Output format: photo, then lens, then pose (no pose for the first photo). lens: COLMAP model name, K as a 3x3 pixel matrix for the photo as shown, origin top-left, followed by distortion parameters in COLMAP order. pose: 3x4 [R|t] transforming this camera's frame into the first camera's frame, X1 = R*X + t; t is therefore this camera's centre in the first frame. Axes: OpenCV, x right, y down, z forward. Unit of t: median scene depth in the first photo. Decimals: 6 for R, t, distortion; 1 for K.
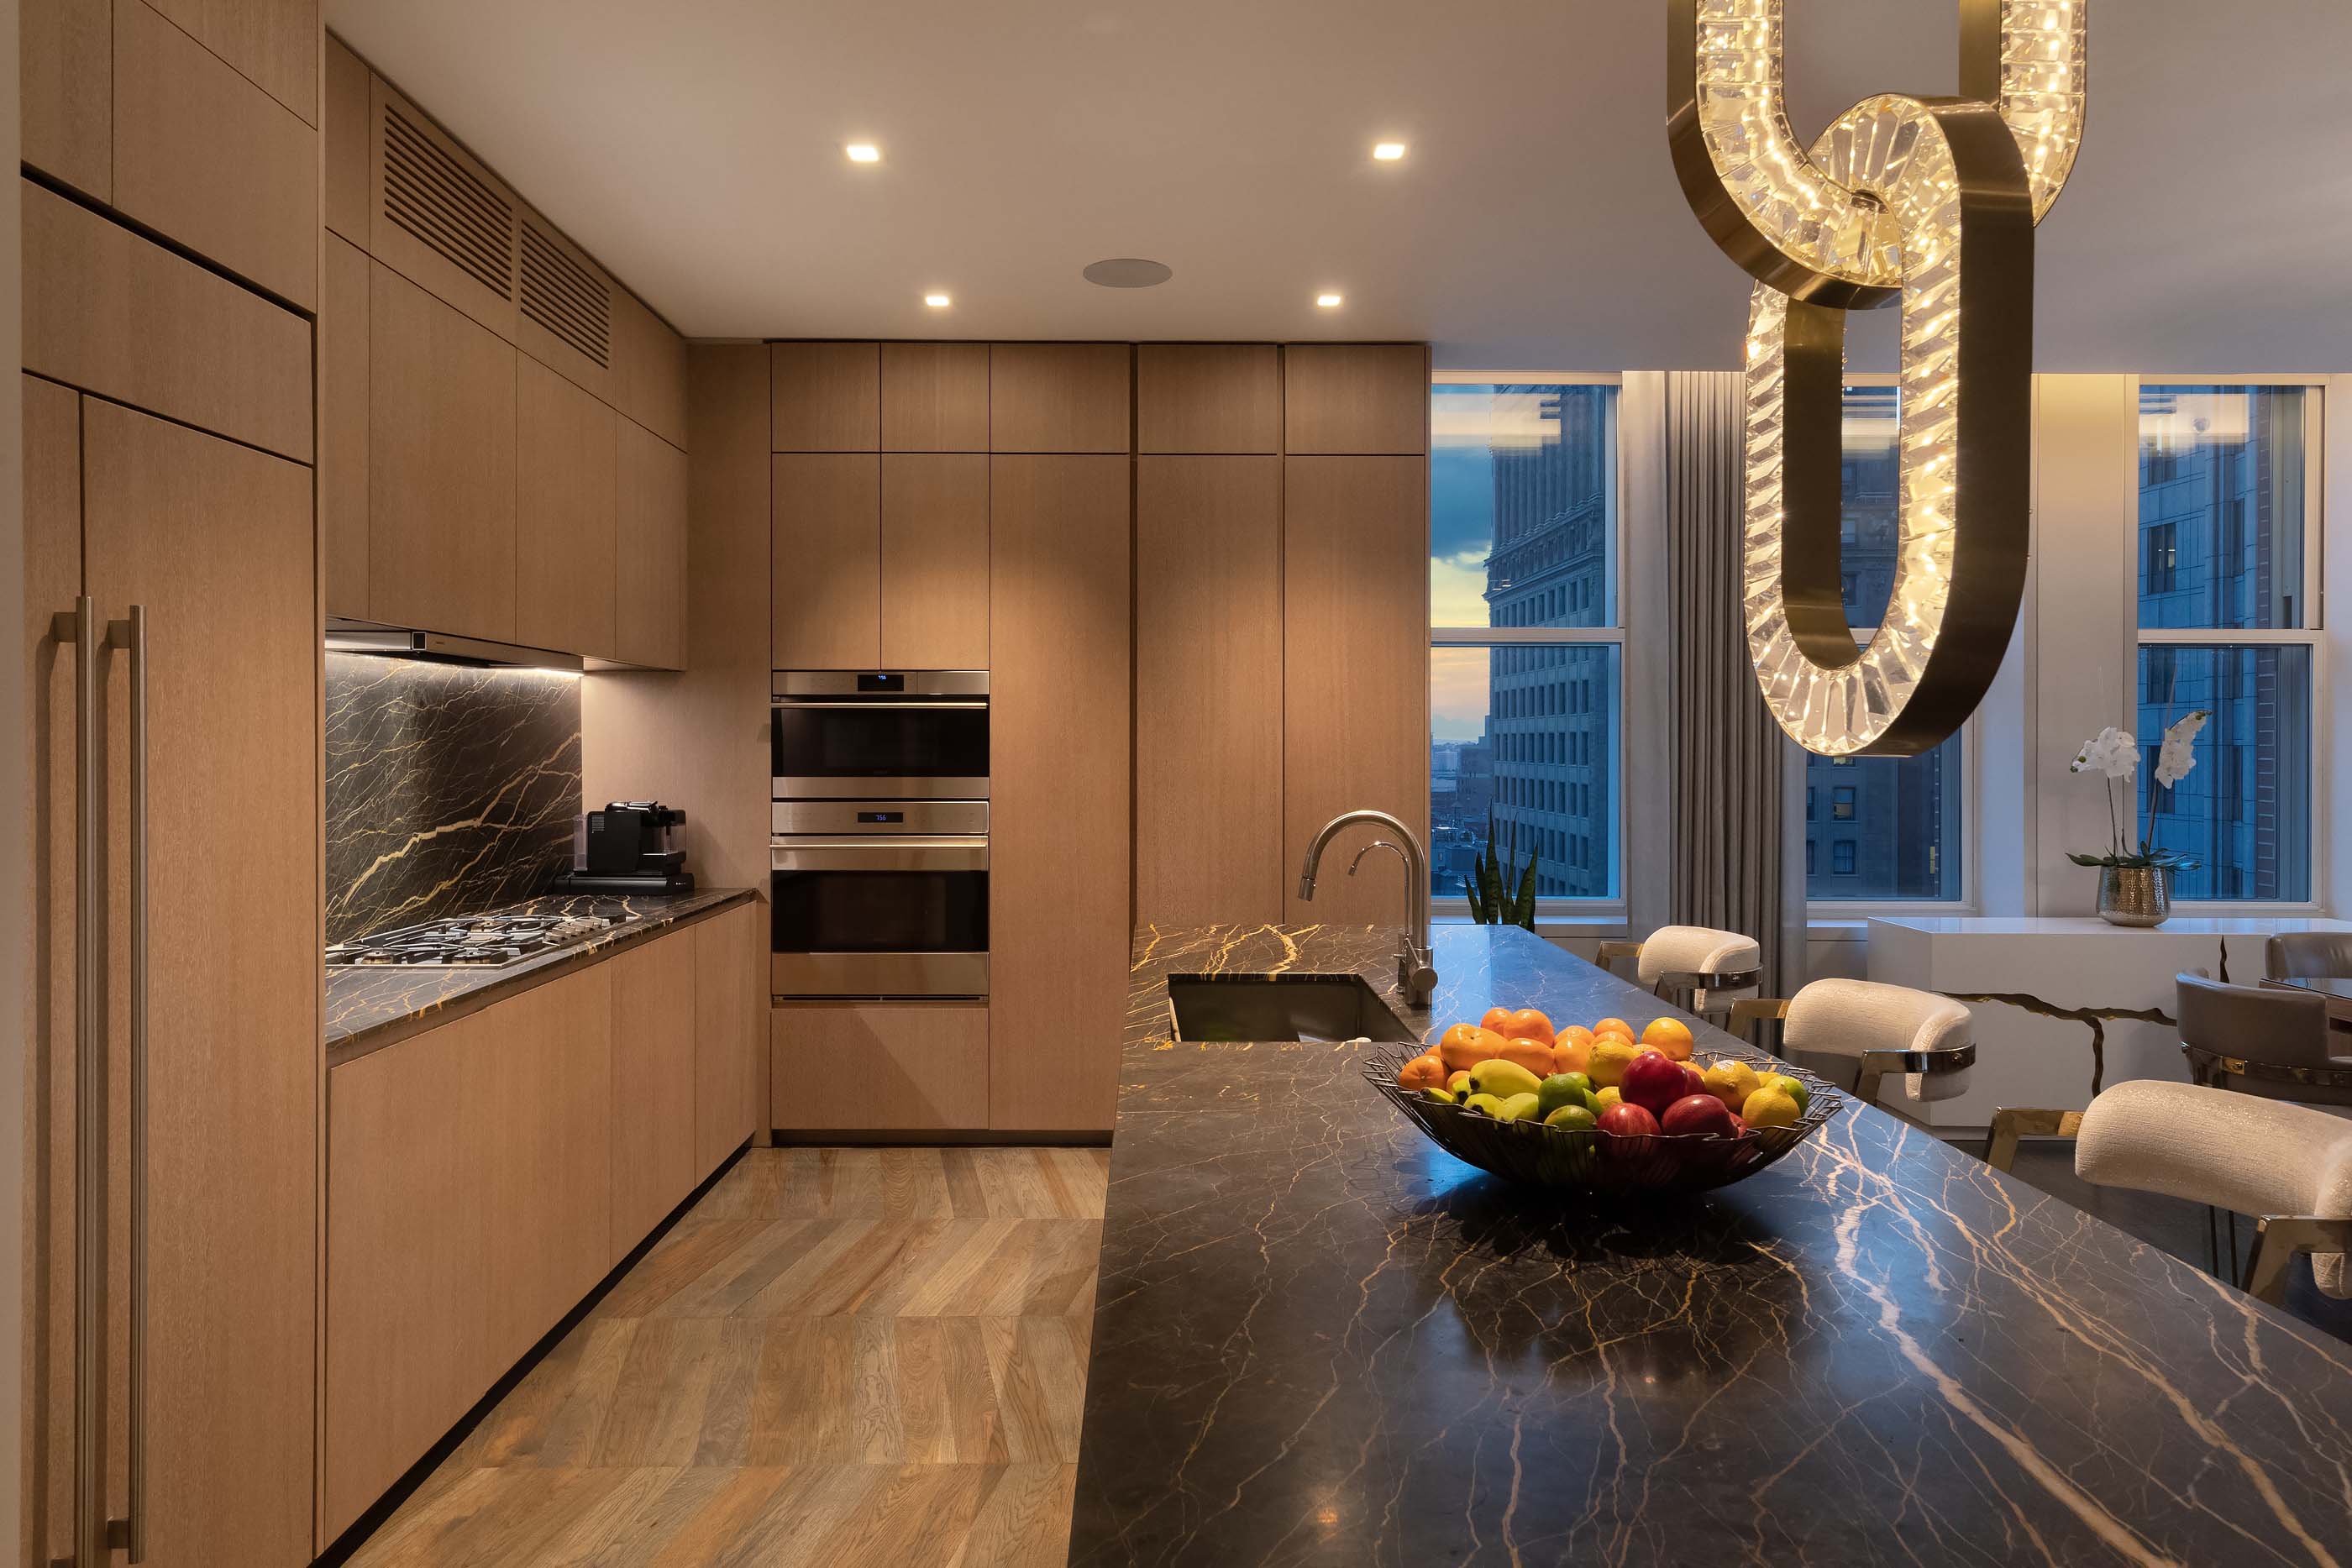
lens RADIAL K [[1466.5, 0, 1175.0], [0, 1466.5, 757.1], [0, 0, 1]] dist [-0.001884, -0.000630]
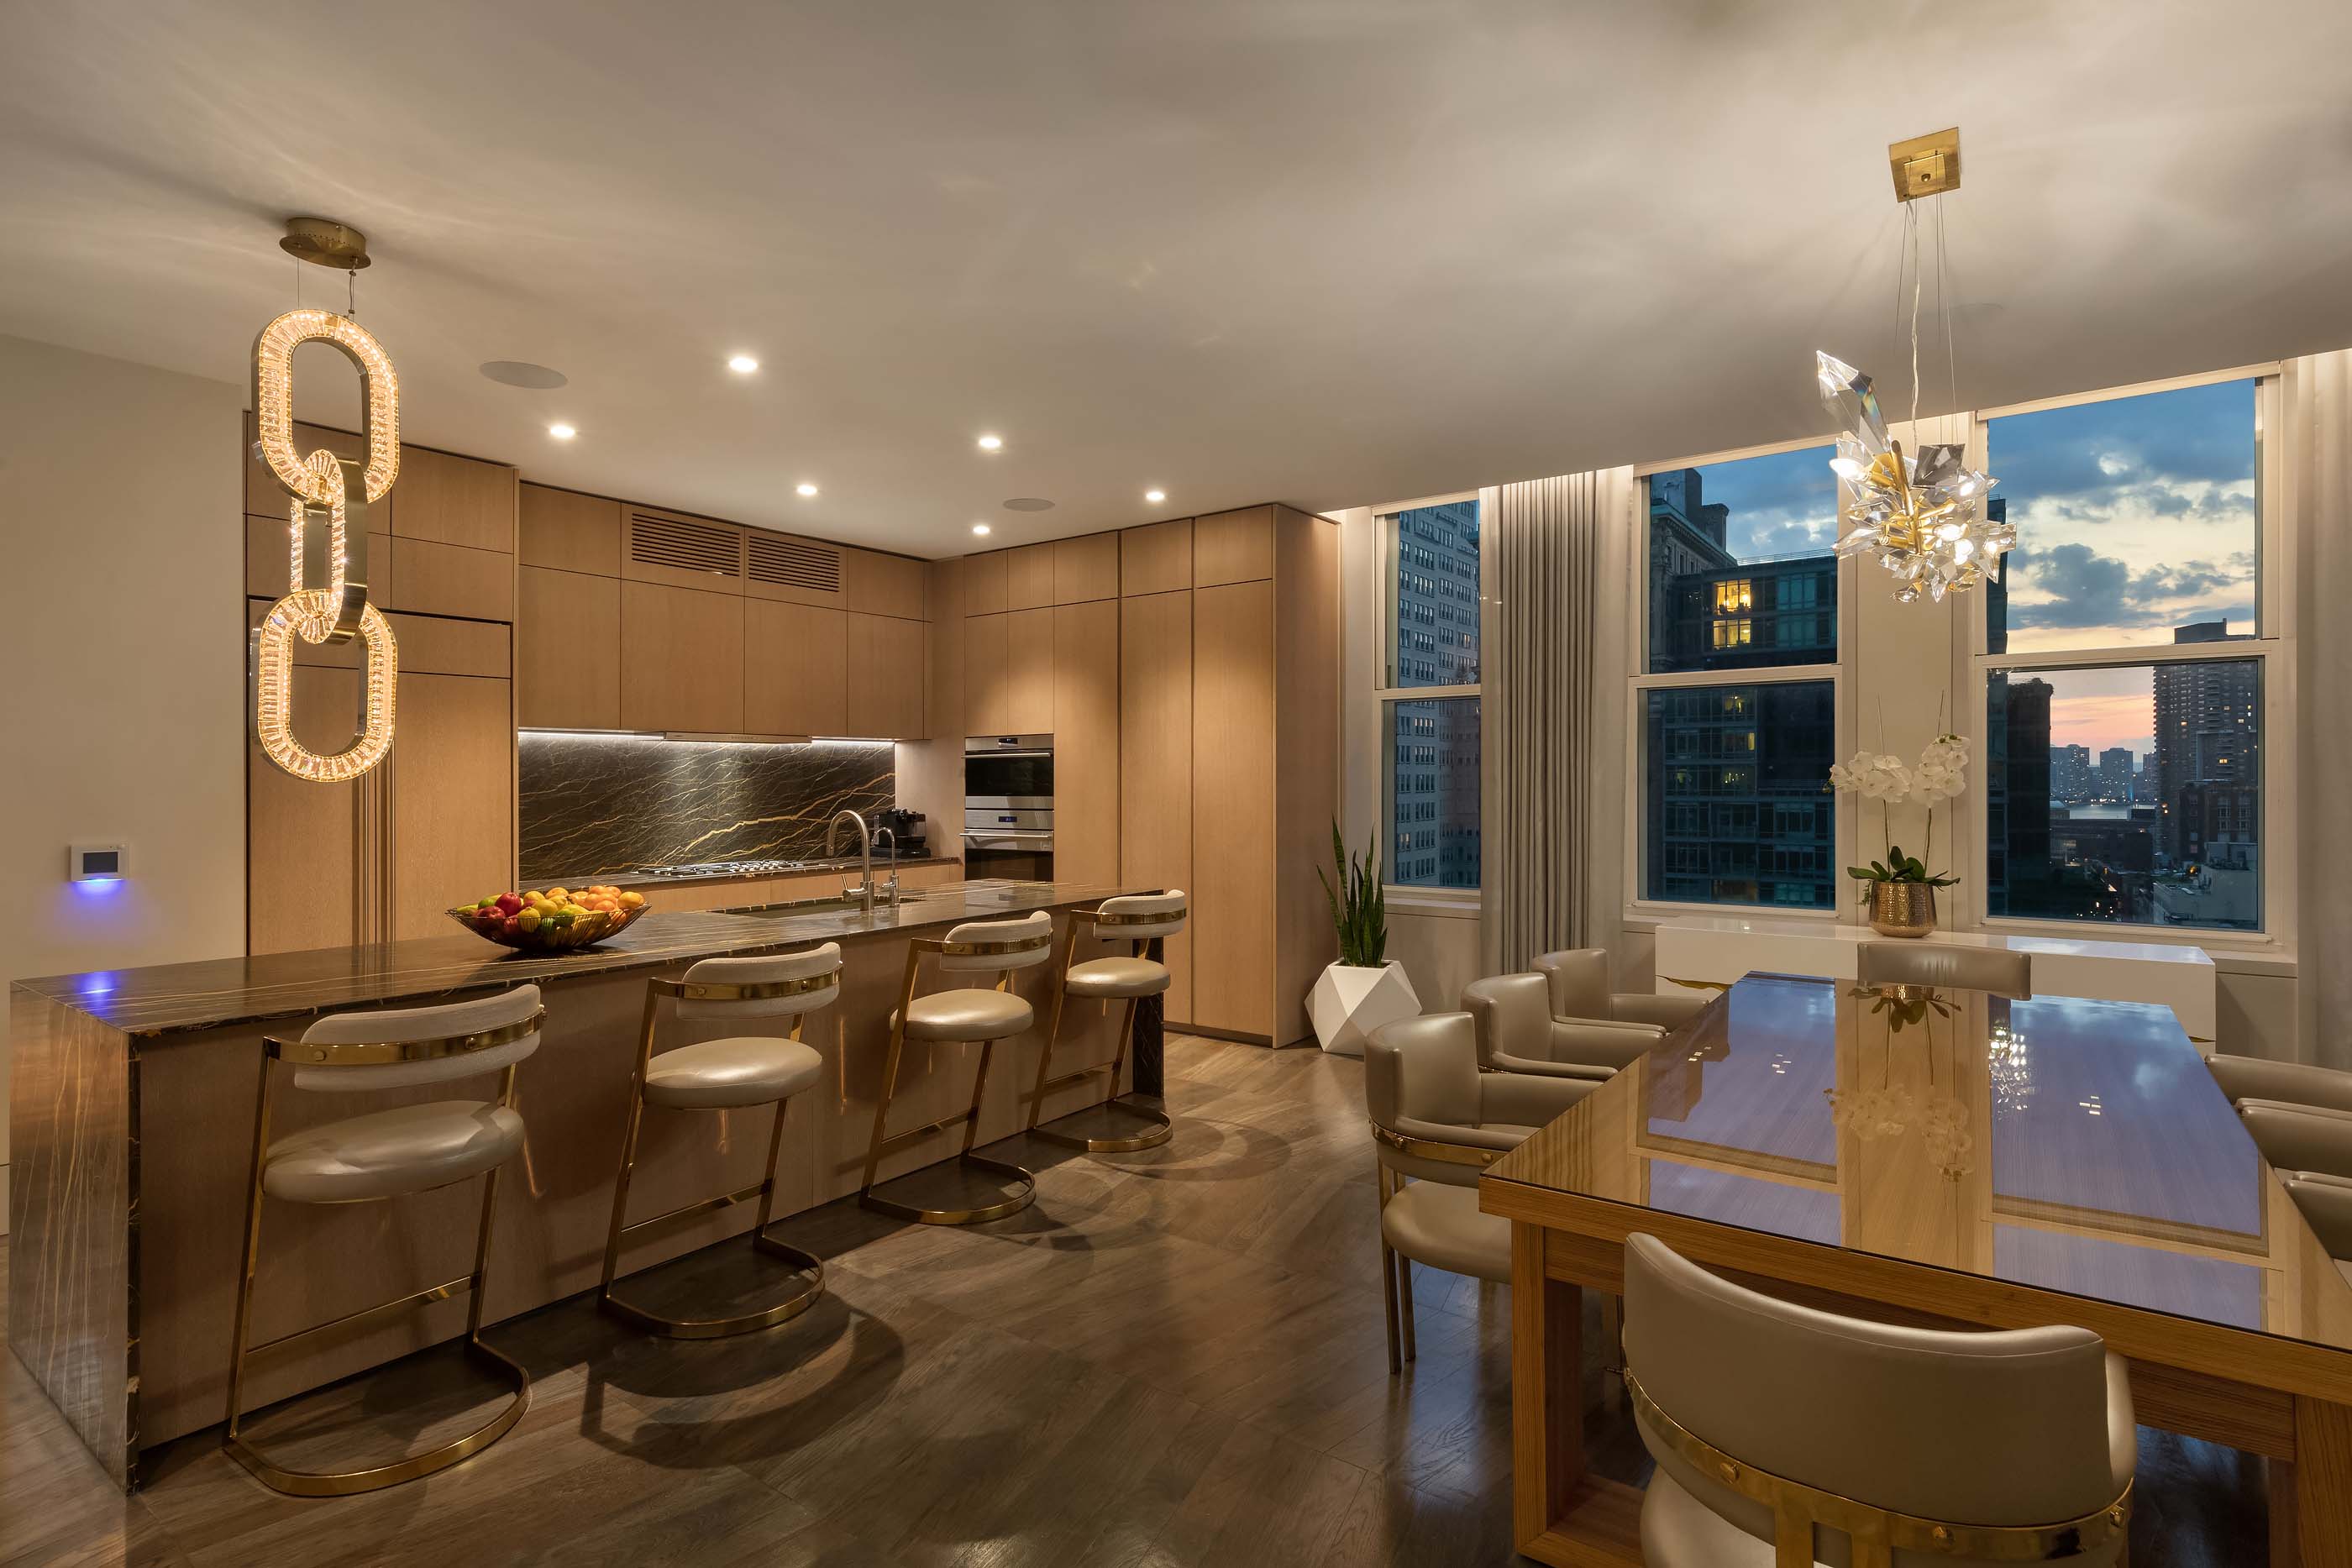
lens RADIAL K [[1157.2, 0, 1176.0], [0, 1157.2, 784.0], [0, 0, 1]] dist [0.013864, -0.000626]
pose [[0.805186, -0.005514, -0.592997, 0.786692], [0.005317, 0.999984, -0.002078, 0.003318], [0.592998, -0.001480, 0.805202, -0.001373]]
